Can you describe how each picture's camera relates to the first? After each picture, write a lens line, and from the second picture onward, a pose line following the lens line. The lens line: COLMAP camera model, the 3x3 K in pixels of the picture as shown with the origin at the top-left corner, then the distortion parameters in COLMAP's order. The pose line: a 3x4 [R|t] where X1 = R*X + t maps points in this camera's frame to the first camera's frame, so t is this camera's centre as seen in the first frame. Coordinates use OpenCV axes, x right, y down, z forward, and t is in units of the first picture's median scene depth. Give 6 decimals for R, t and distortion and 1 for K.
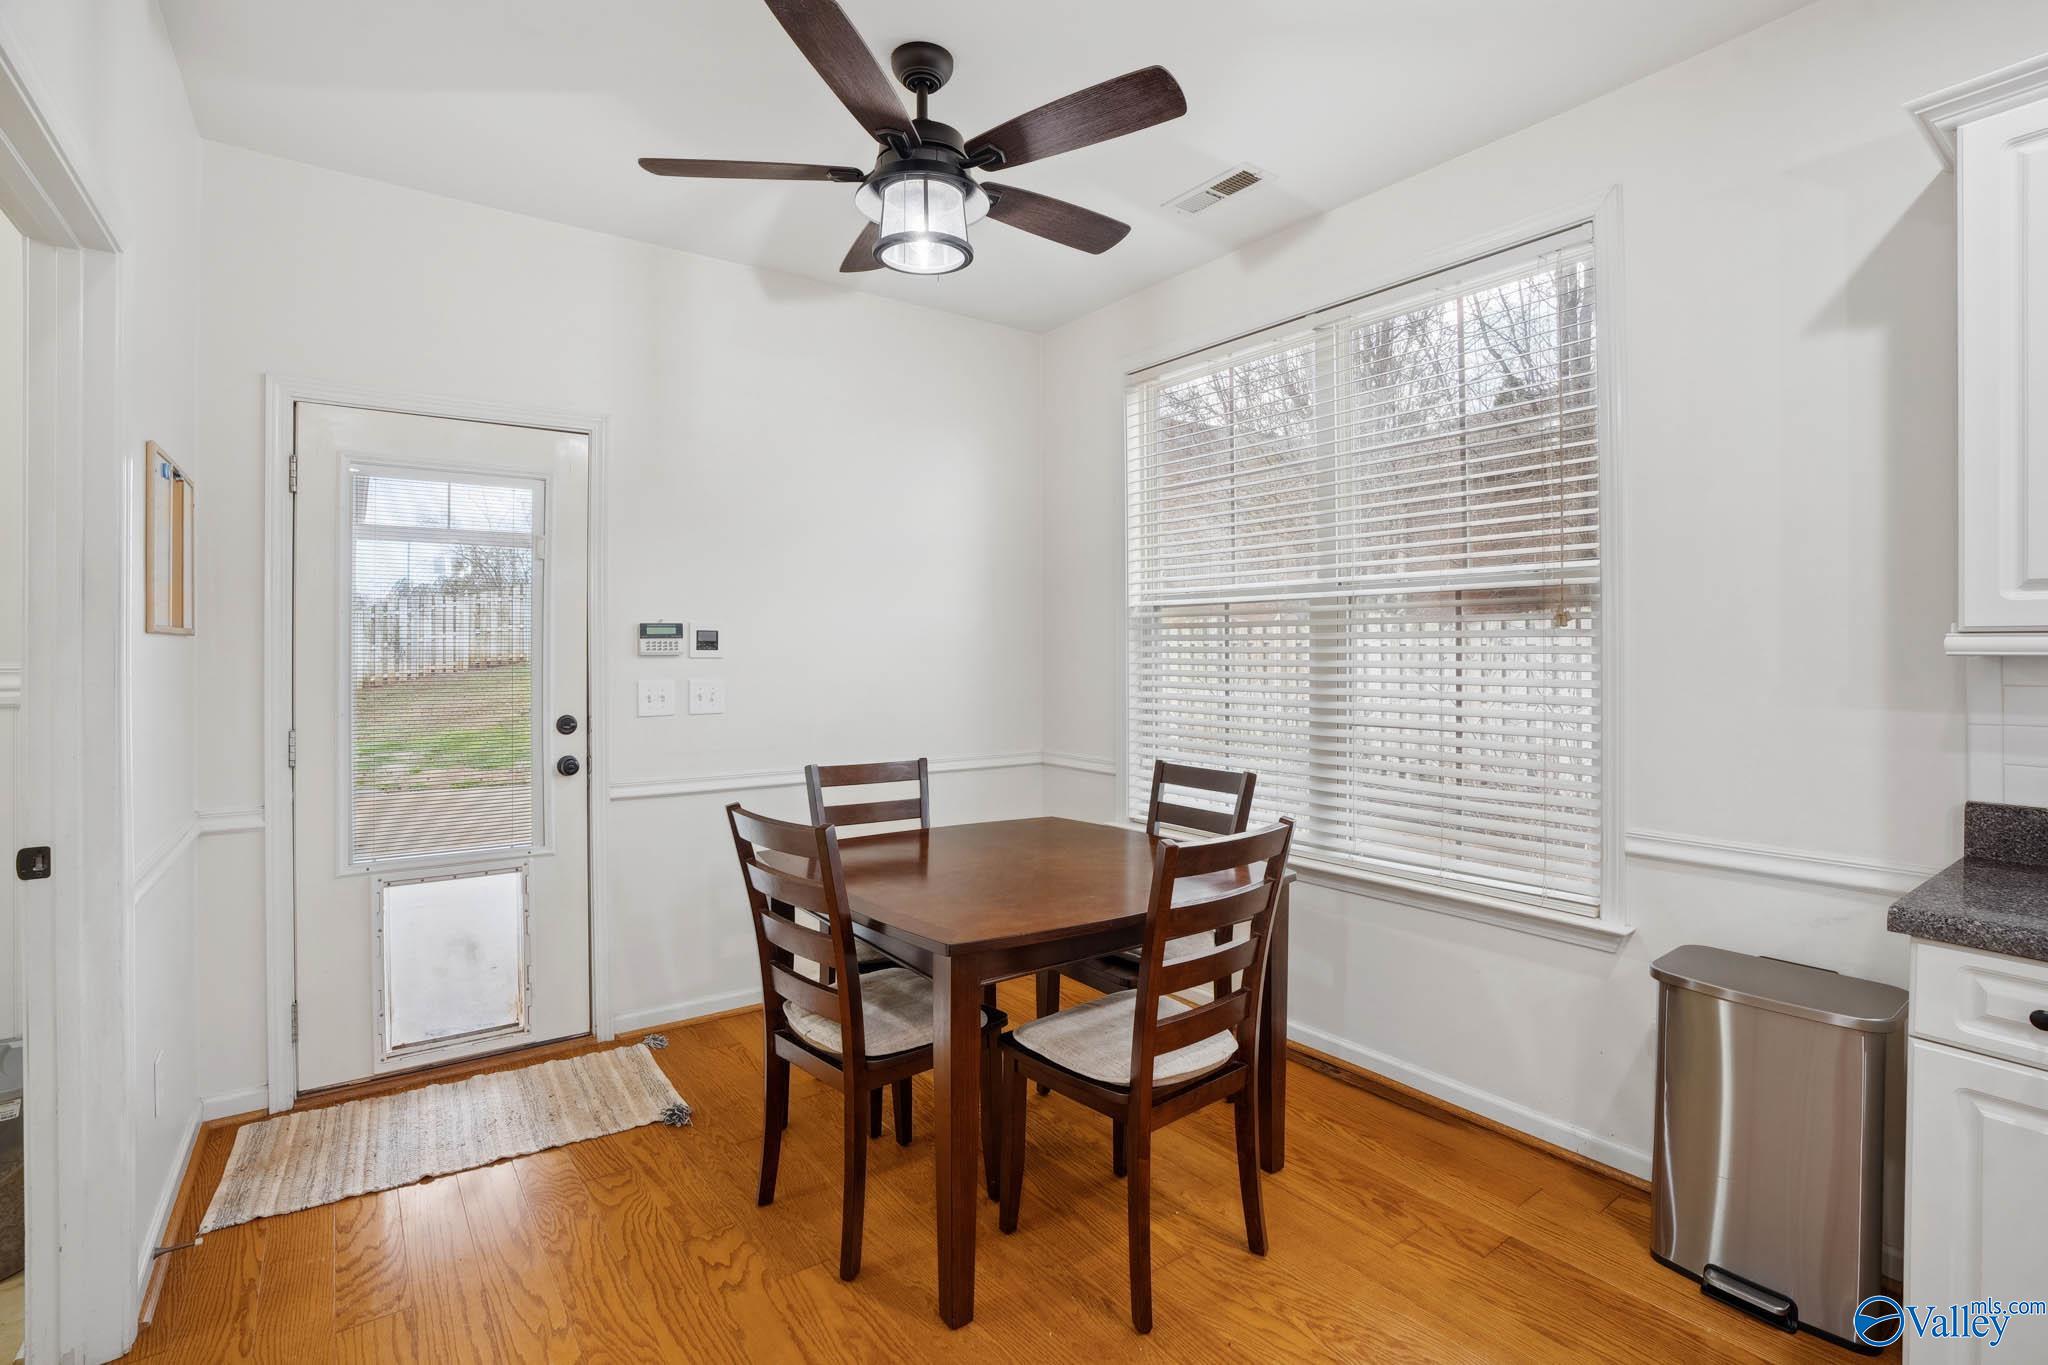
lens RADIAL K [[968.8, 0, 1045.3], [0, 968.8, 645.3], [0, 0, 1]] dist [-0.060345, 0.022537]
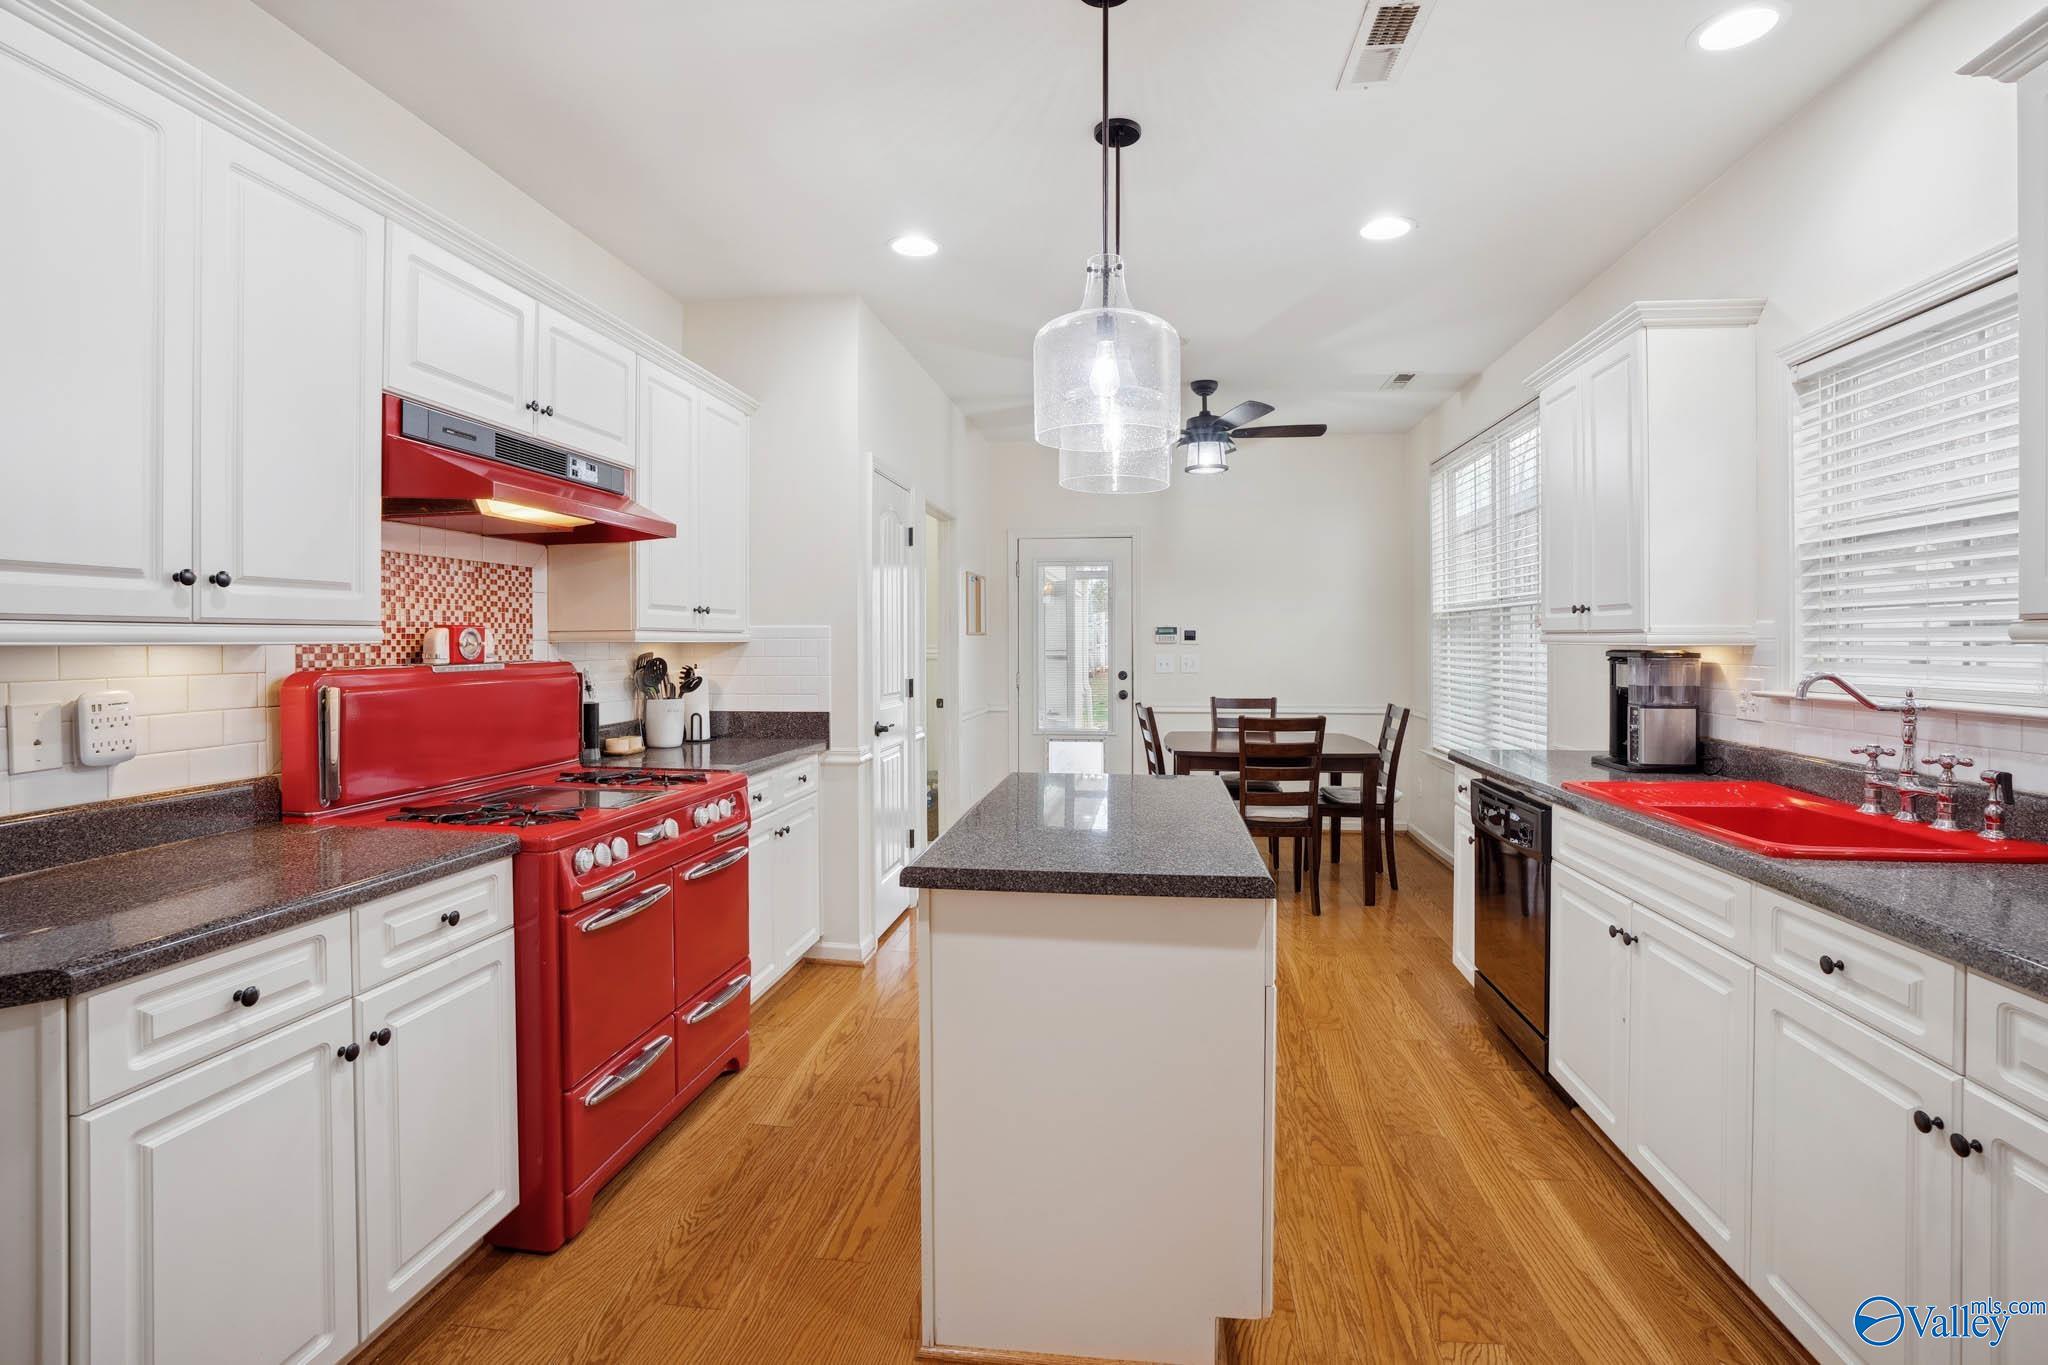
lens RADIAL K [[960.4, 0, 1032.9], [0, 960.4, 639.2], [0, 0, 1]] dist [-0.065605, 0.024512]
pose [[0.721253, 0.000225, -0.692672, 0.833379], [0.003340, 0.999987, 0.003803, -0.006341], [0.692664, -0.005056, 0.721243, -0.678911]]
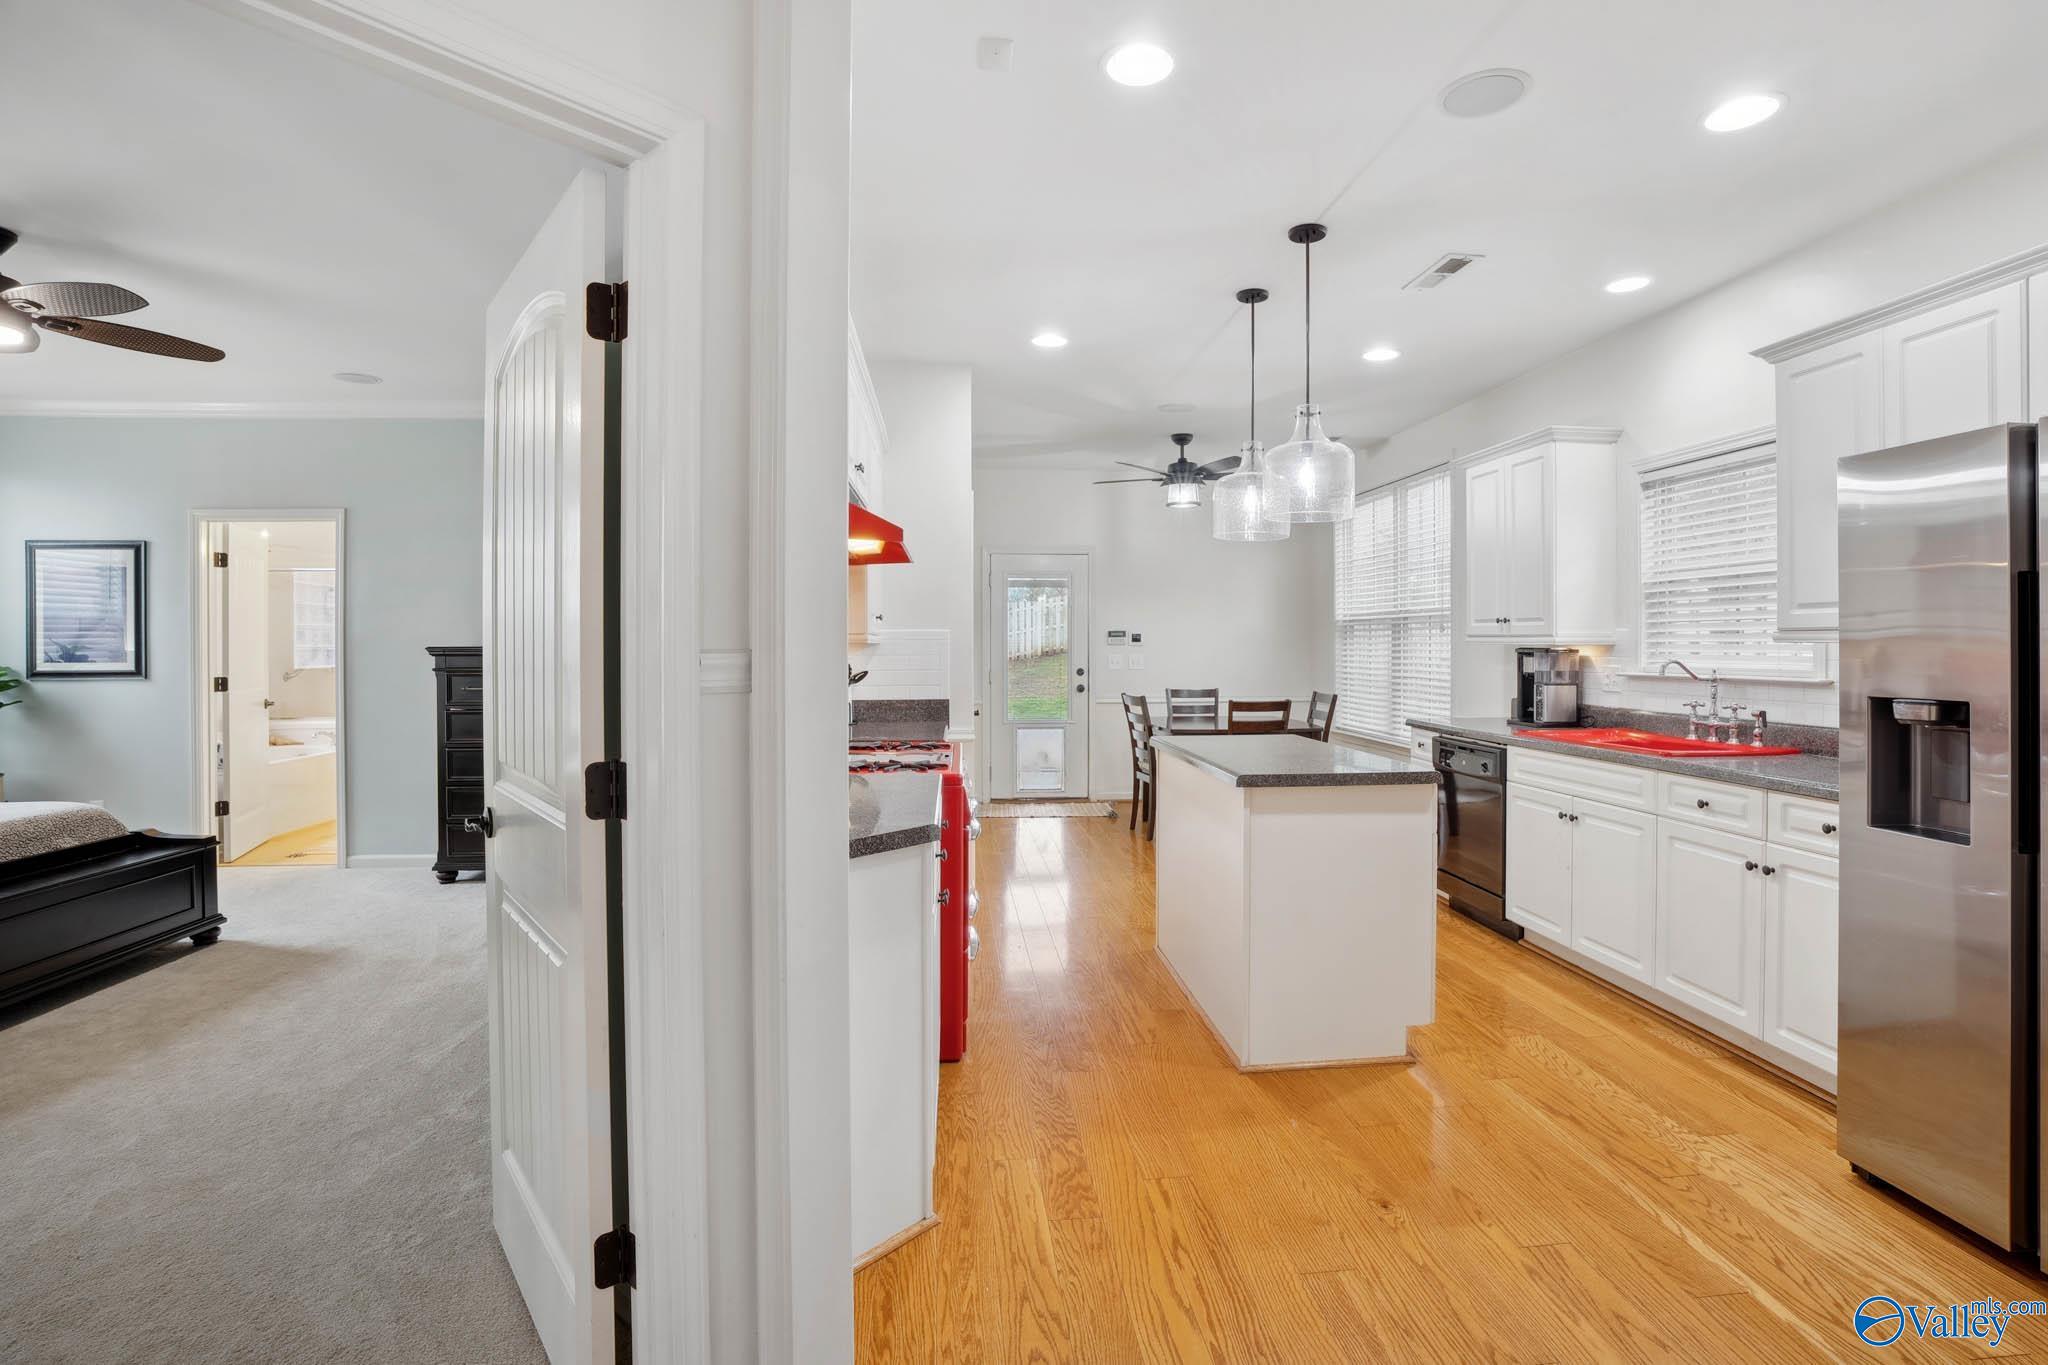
lens RADIAL K [[968.8, 0, 1045.3], [0, 968.8, 645.3], [0, 0, 1]] dist [-0.060345, 0.022537]
pose [[0.857980, 0.002273, -0.513678, 0.720751], [0.002222, 0.999964, 0.008136, -0.007349], [0.513678, -0.008121, 0.857944, -1.219465]]
